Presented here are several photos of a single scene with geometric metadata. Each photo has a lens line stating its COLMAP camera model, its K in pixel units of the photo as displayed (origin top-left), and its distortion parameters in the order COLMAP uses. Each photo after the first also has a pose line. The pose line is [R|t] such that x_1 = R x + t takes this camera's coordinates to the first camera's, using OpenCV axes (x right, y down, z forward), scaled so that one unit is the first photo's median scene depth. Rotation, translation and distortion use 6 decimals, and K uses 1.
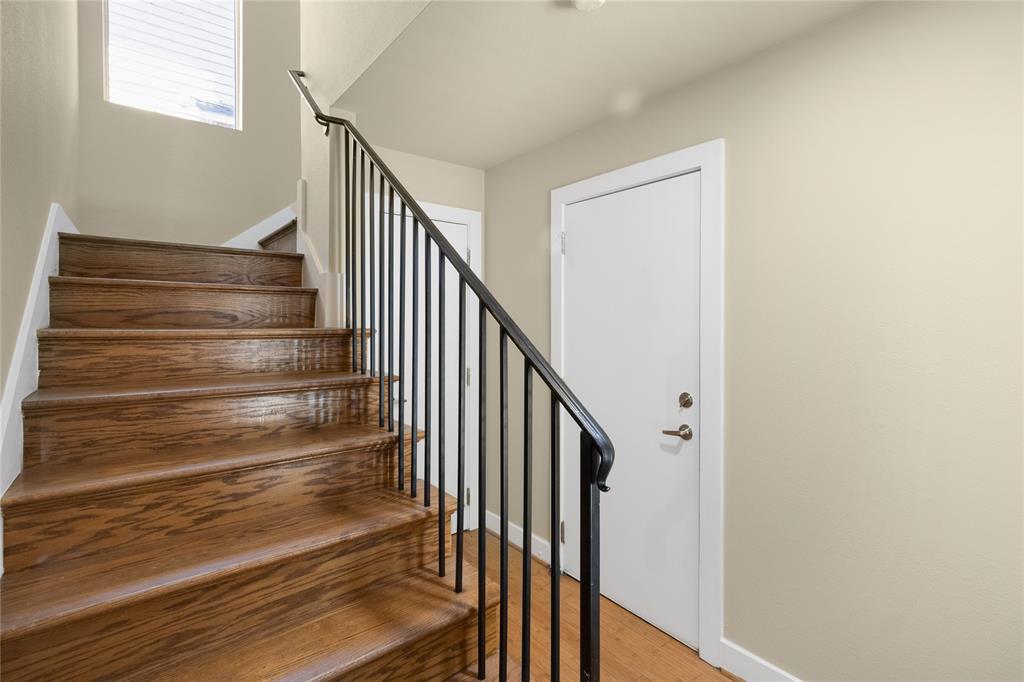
lens RADIAL K [[476.7, 0, 513.2], [0, 476.7, 323.0], [0, 0, 1]] dist [0.002293, -0.000253]
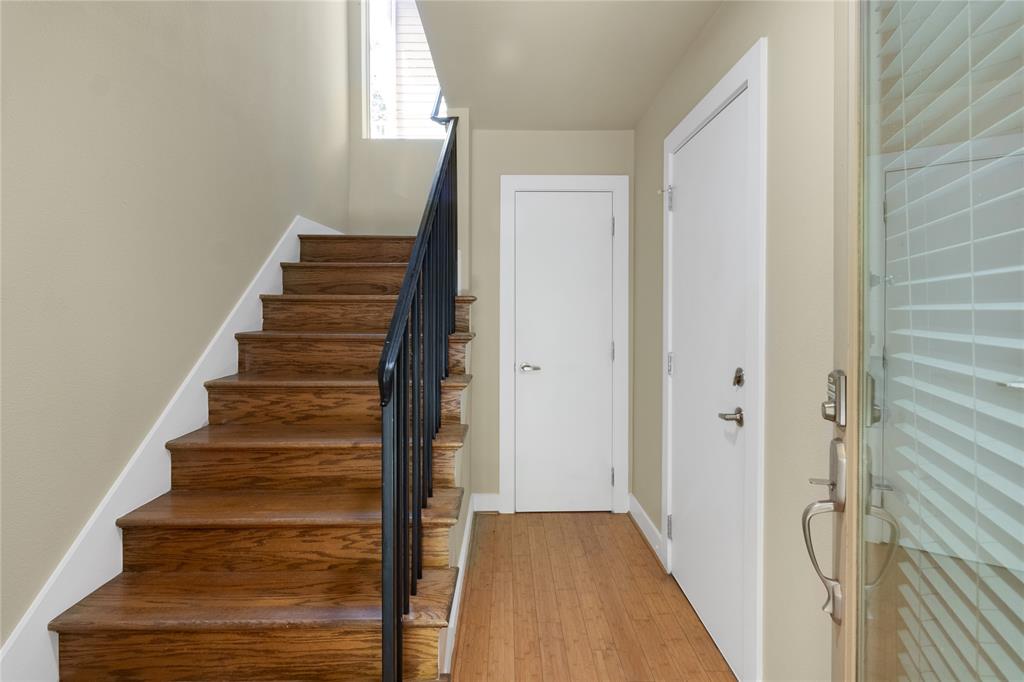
lens RADIAL K [[526.2, 0, 511.9], [0, 526.2, 310.4], [0, 0, 1]] dist [0.000470, -0.000078]
pose [[0.793019, 0.001236, -0.609196, 0.837471], [-0.001984, 0.999998, -0.000554, 0.072613], [0.609194, 0.001649, 0.793019, 0.093925]]
